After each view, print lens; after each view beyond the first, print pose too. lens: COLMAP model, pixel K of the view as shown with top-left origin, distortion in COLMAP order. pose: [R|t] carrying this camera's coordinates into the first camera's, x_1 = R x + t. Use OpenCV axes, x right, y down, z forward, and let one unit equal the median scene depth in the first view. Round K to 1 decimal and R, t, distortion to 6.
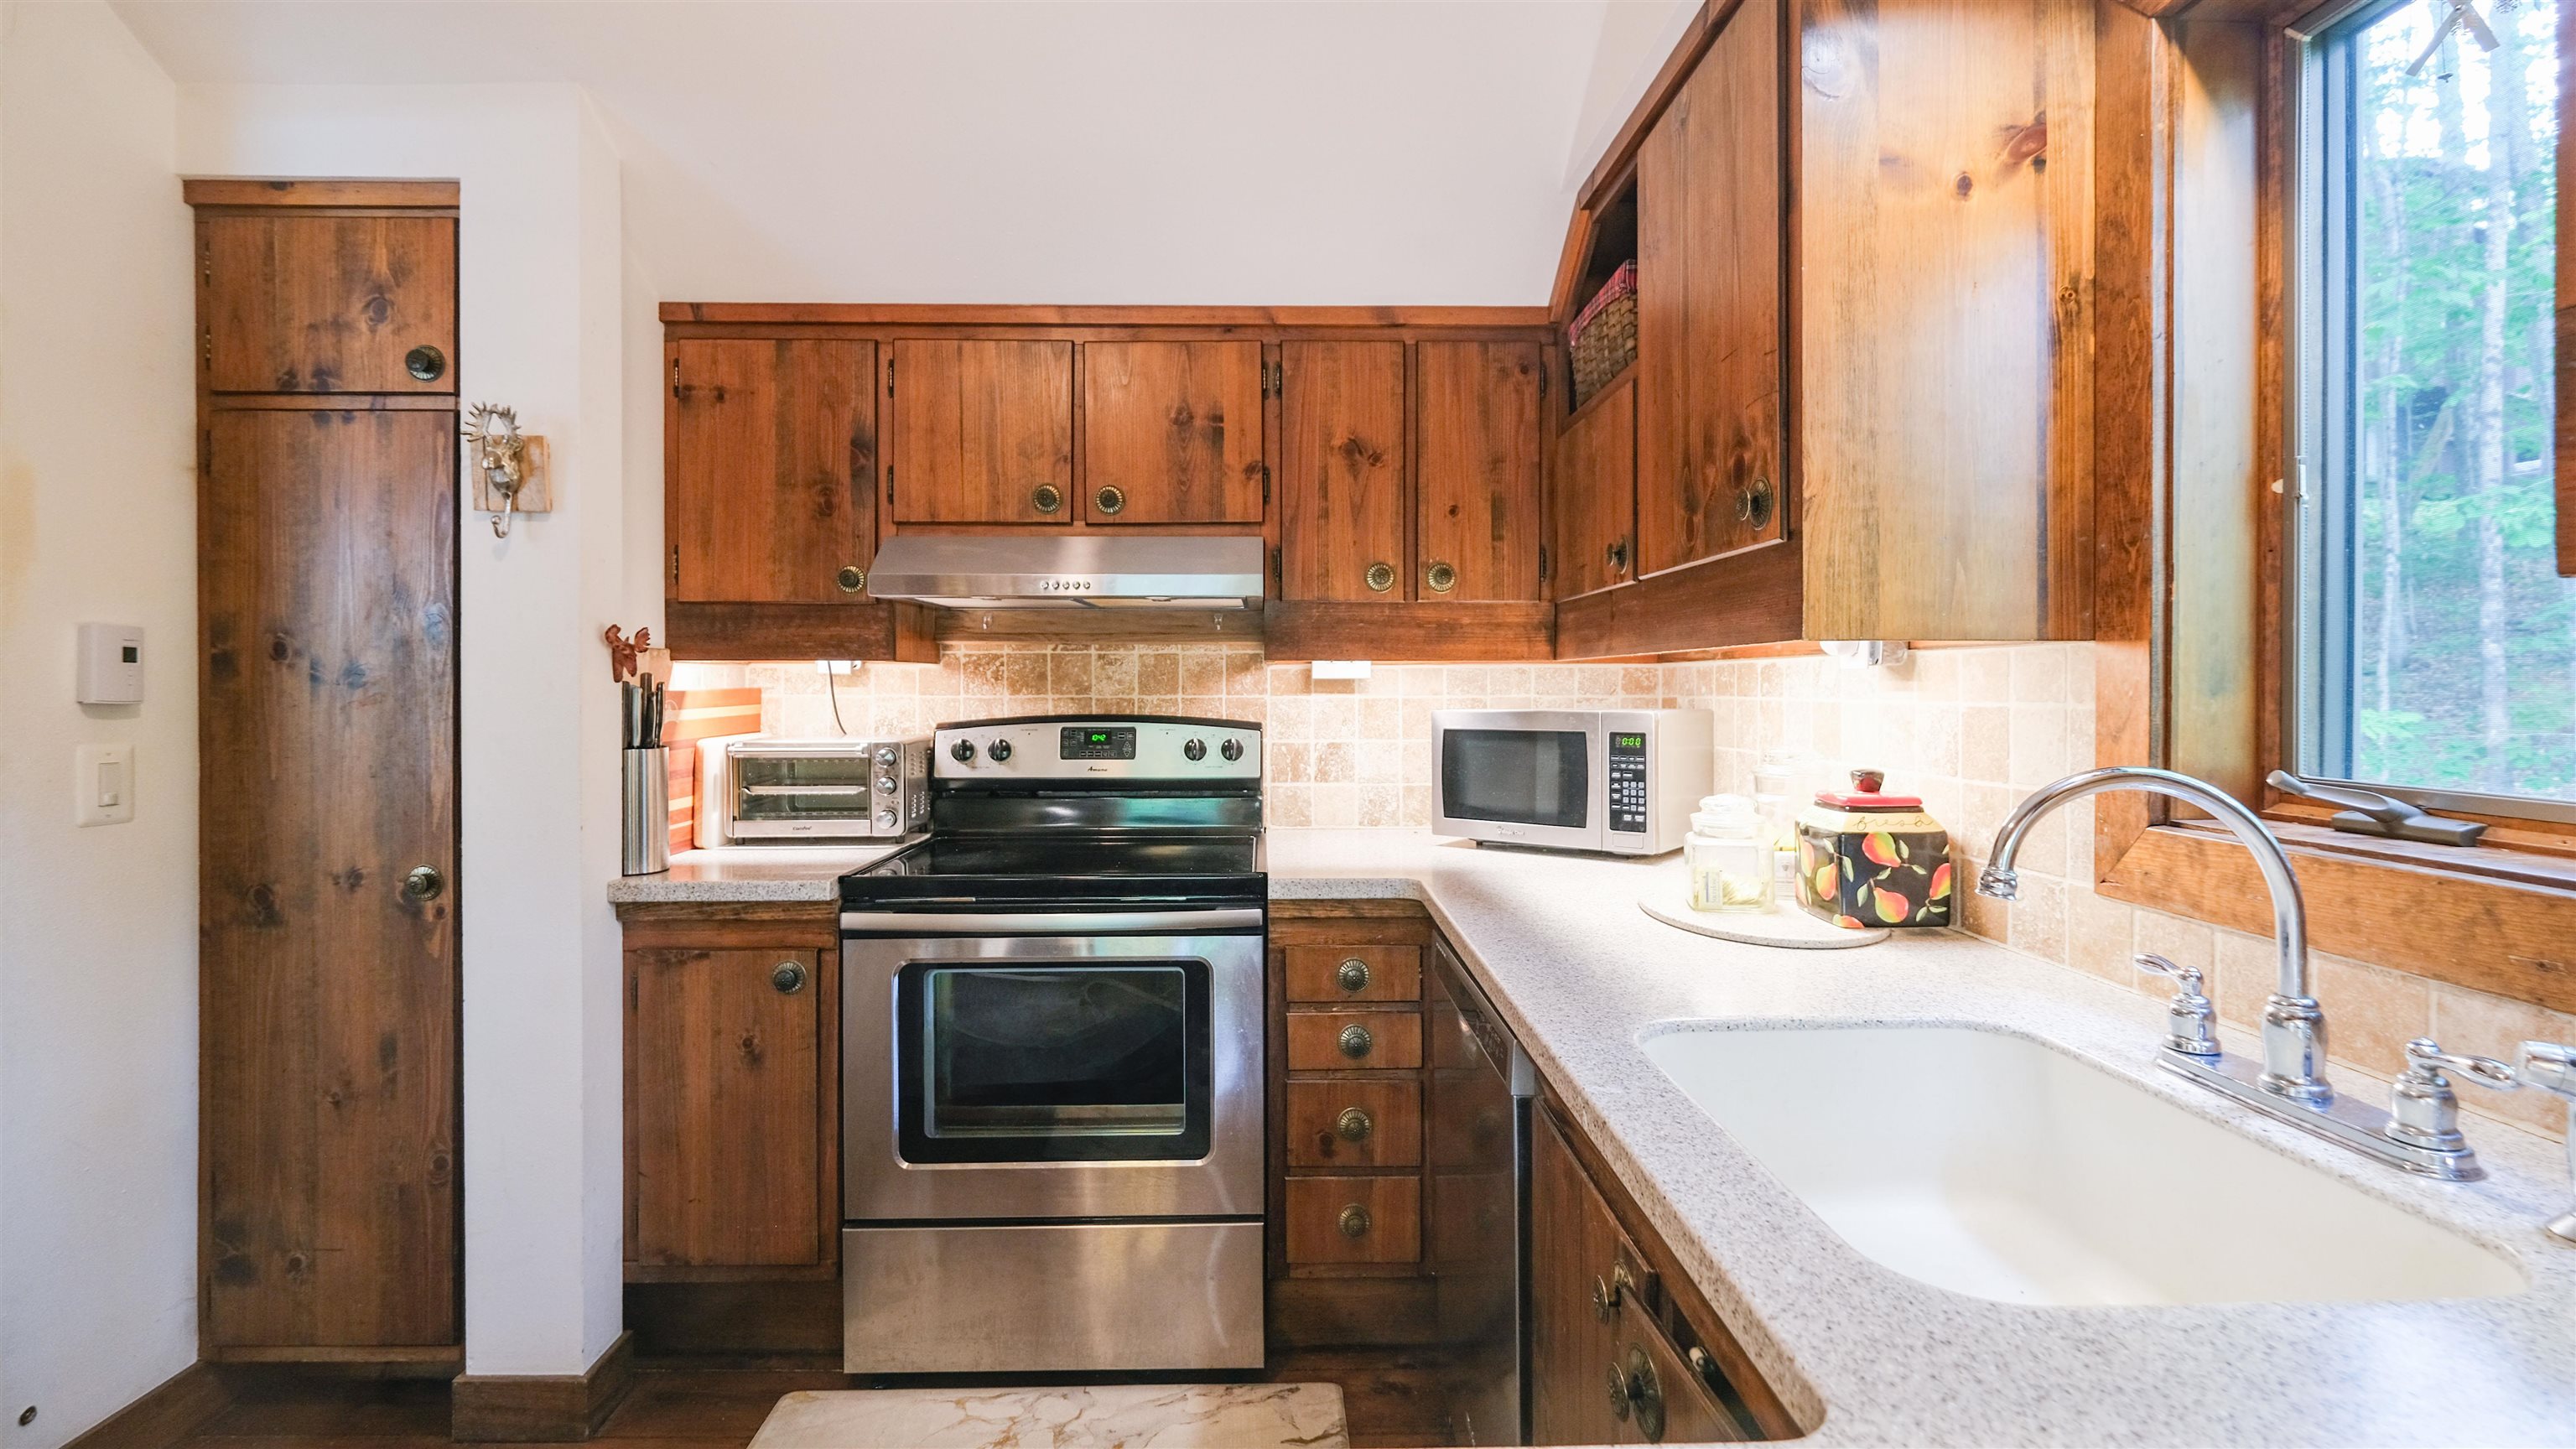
lens RADIAL K [[1154.4, 0, 1336.6], [0, 1154.4, 750.8], [0, 0, 1]] dist [0.000403, 0.000481]
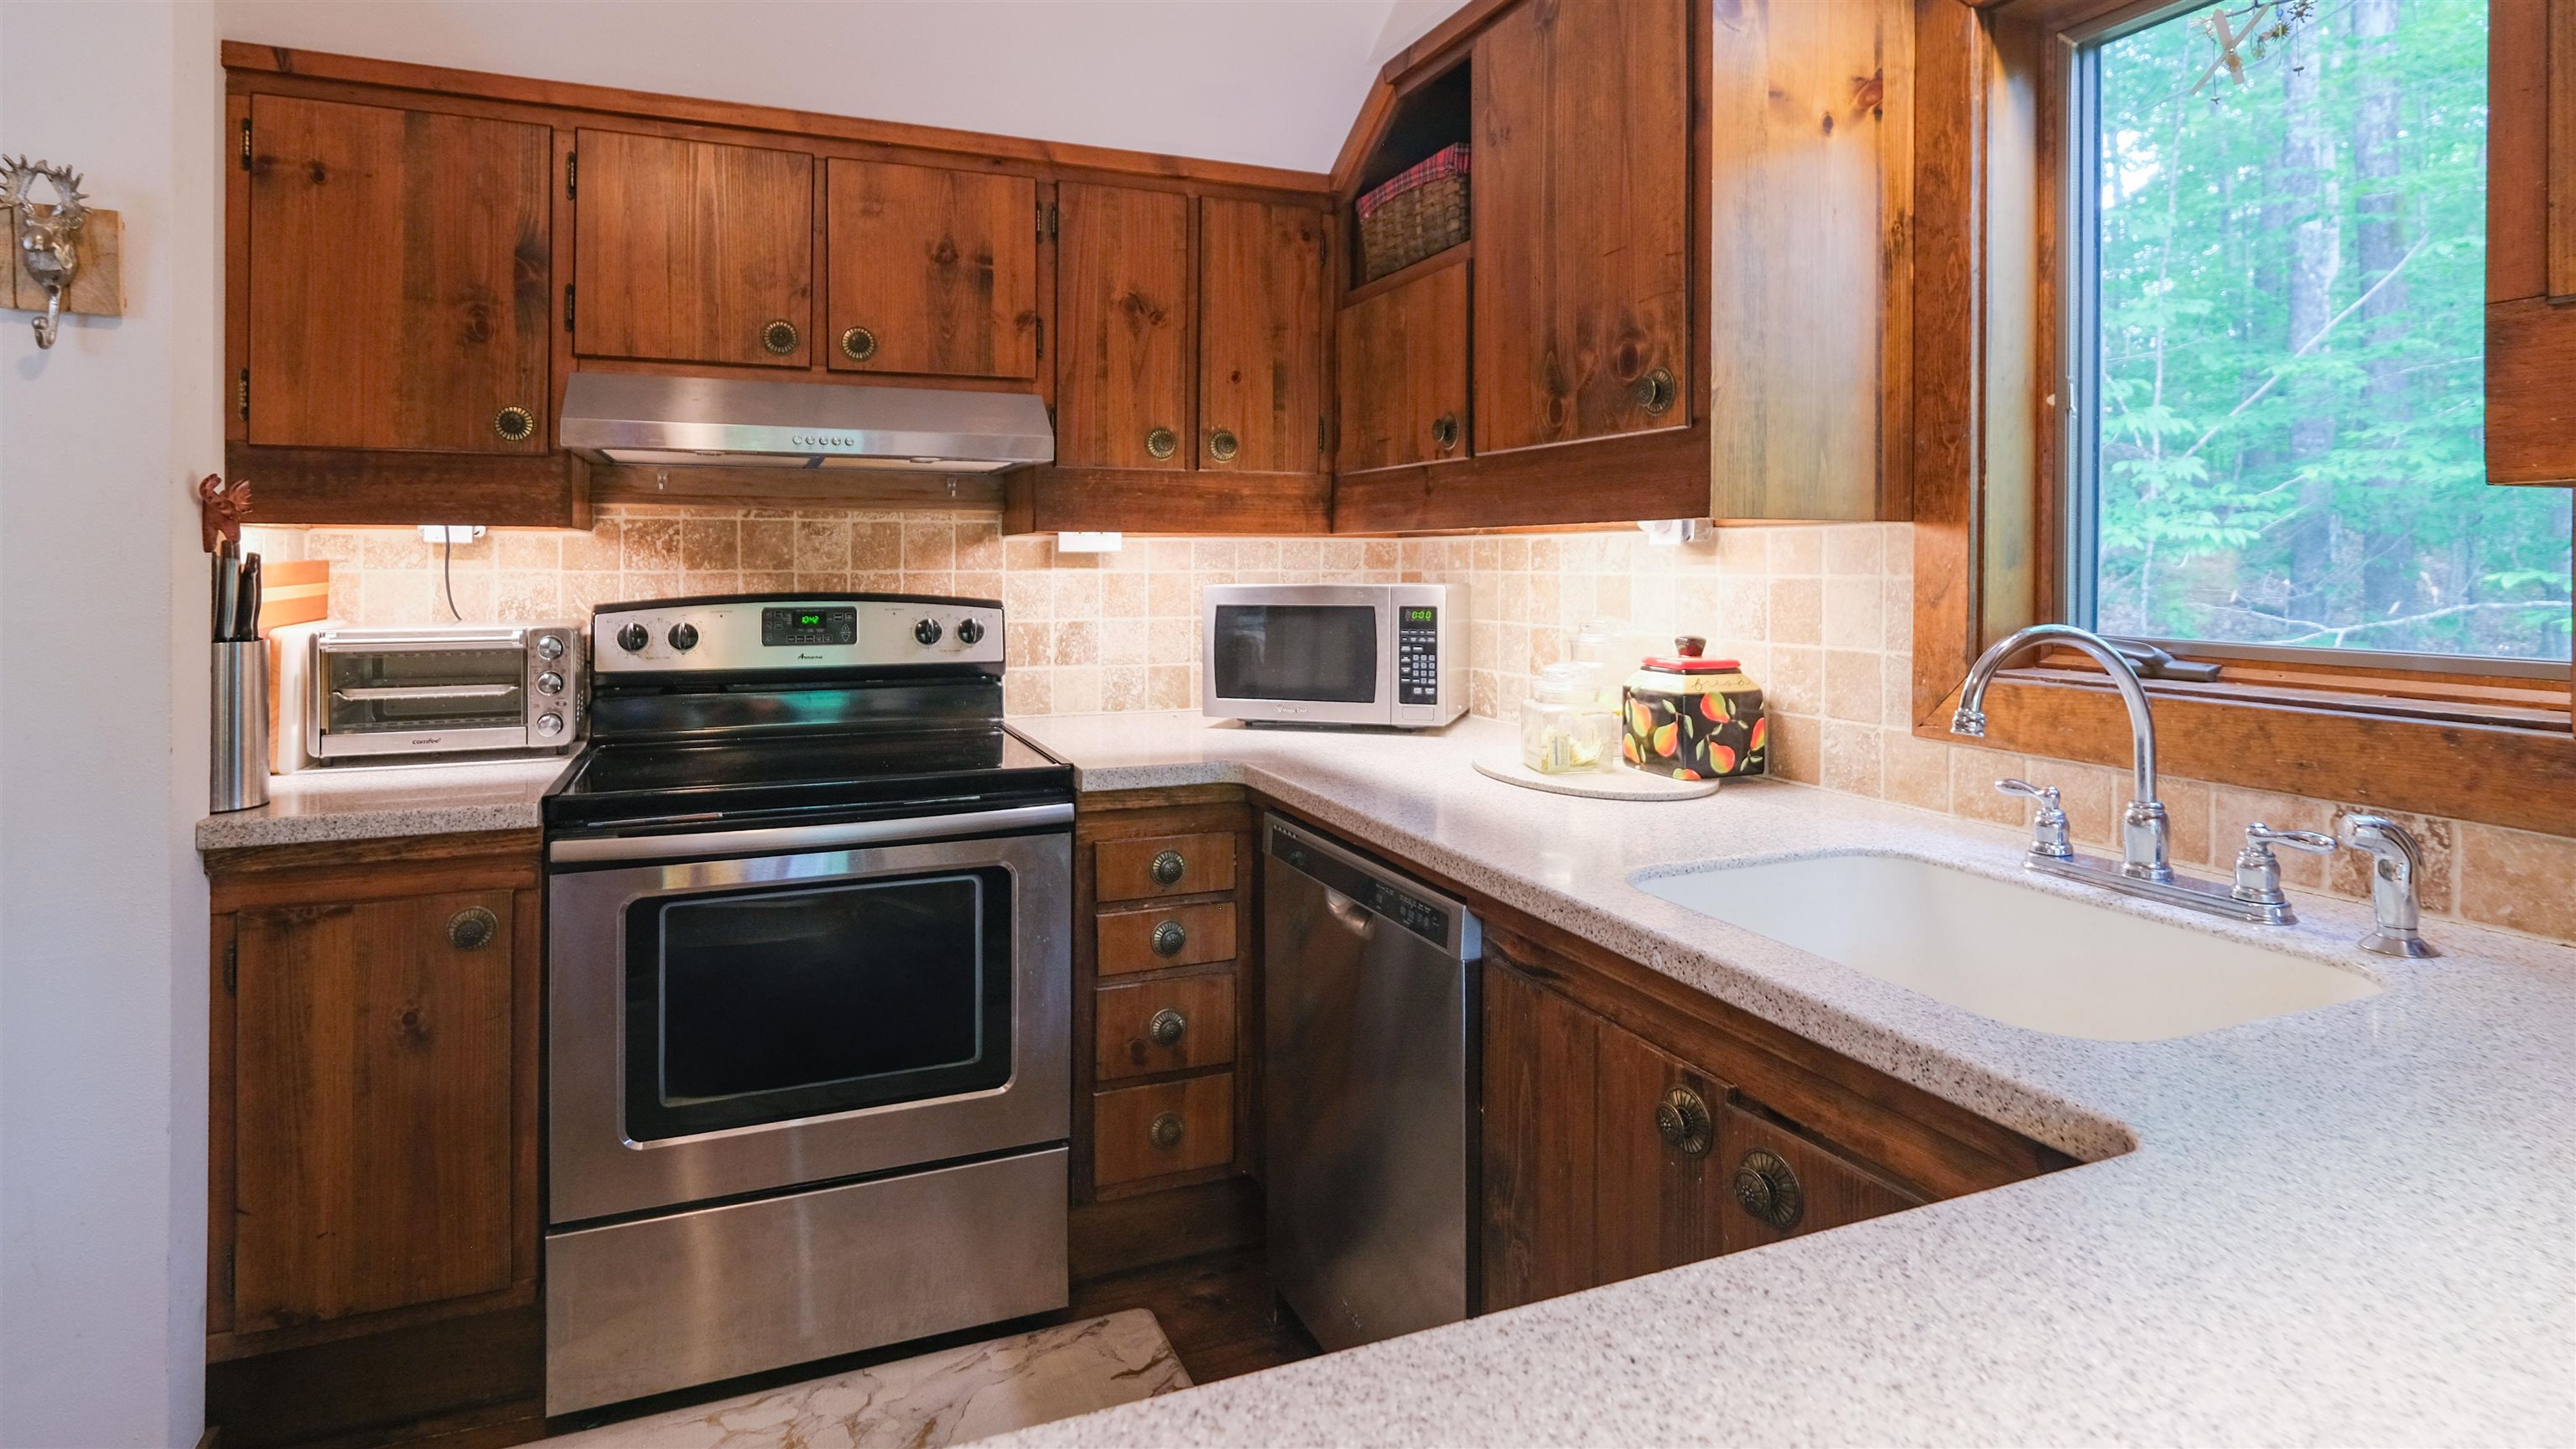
lens RADIAL K [[1257.6, 0, 1284.6], [0, 1257.6, 635.6], [0, 0, 1]] dist [0.000524, -0.000240]
pose [[0.939074, -0.018283, 0.343230, -0.241749], [0.017371, 0.999833, 0.005732, 0.001459], [-0.343277, 0.000579, 0.939234, 0.006617]]
